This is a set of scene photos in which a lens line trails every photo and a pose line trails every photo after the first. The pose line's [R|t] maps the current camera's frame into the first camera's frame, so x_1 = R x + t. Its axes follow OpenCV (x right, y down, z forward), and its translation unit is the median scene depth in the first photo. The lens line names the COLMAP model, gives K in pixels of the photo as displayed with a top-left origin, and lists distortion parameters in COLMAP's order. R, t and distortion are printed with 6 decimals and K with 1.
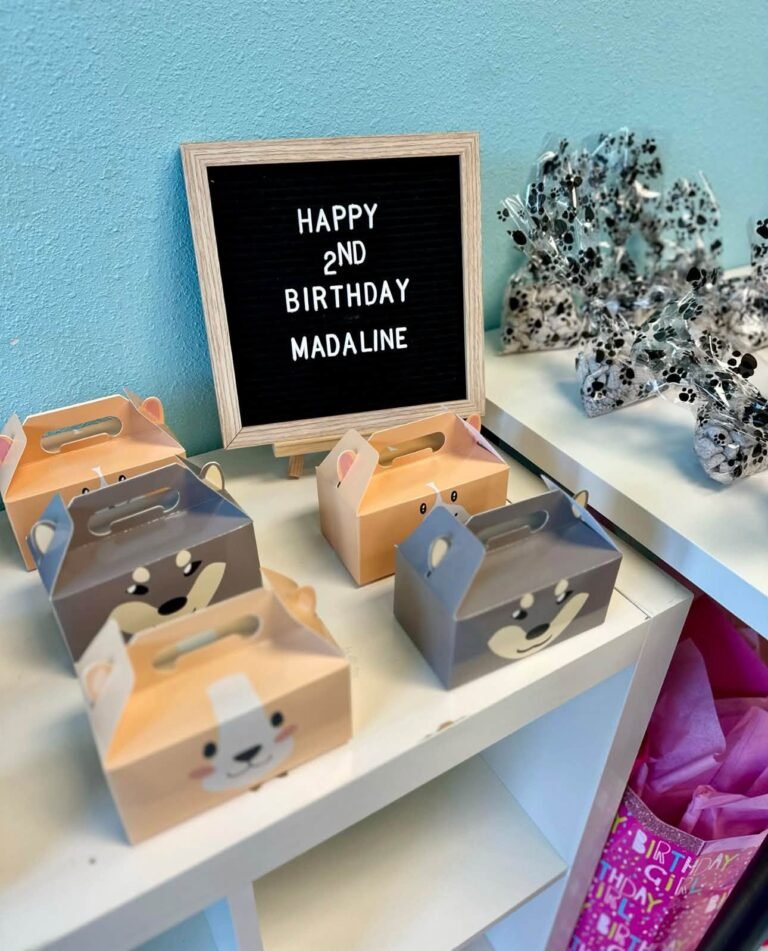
lens RADIAL K [[784.5, 0, 381.3], [0, 784.5, 471.2], [0, 0, 1]] dist [0.001450, -0.002590]
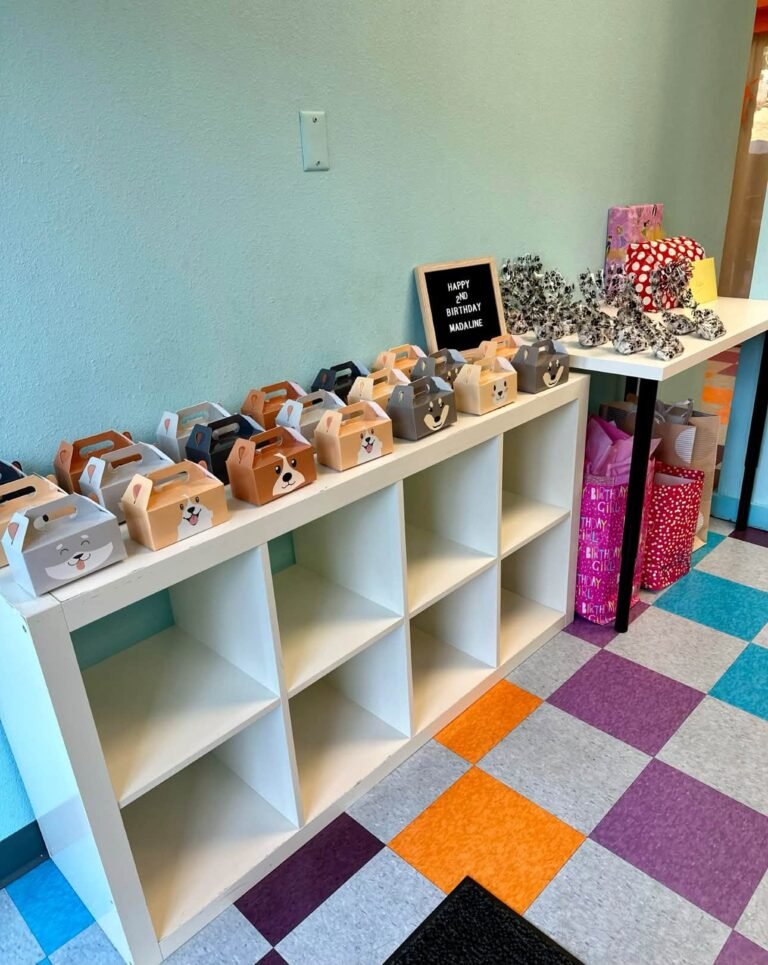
lens RADIAL K [[724.3, 0, 386.5], [0, 724.3, 486.7], [0, 0, 1]] dist [0.002839, 0.000296]
pose [[0.970260, -0.167175, 0.175067, -0.949114], [0.195438, 0.967732, -0.159056, 0.839900], [-0.142827, 0.188541, 0.971624, -1.586935]]
